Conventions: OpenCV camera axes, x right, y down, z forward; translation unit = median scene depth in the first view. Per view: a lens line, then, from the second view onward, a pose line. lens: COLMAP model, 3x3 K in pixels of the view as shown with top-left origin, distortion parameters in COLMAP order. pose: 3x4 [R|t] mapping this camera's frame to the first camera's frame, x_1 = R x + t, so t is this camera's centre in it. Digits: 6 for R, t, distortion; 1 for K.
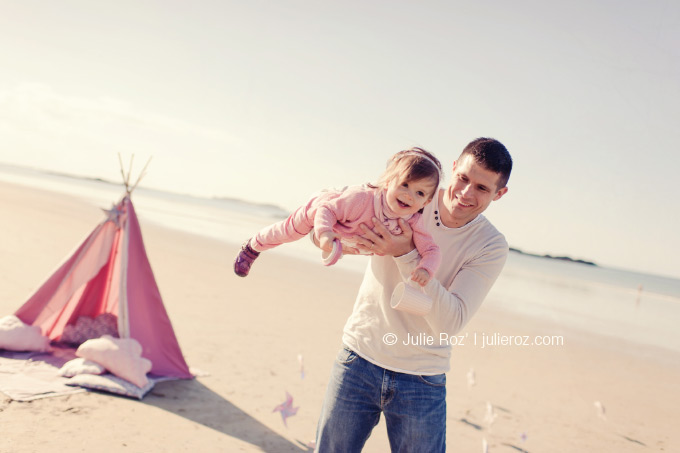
lens RADIAL K [[676.9, 0, 340.0], [0, 676.9, 226.5], [0, 0, 1]] dist [-0.007375, 0.006021]
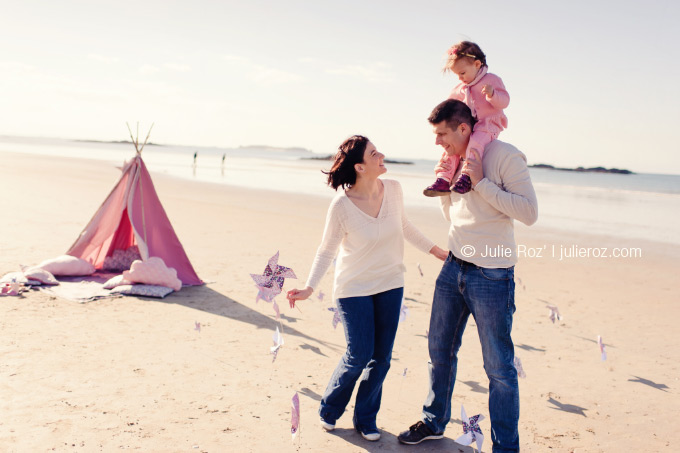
lens RADIAL K [[676.9, 0, 340.0], [0, 676.9, 226.5], [0, 0, 1]] dist [-0.007375, 0.006021]
pose [[0.992932, -0.104669, -0.055944, 0.141712], [0.109381, 0.989996, 0.089129, 0.019505], [0.046056, -0.094618, 0.994448, -0.315048]]
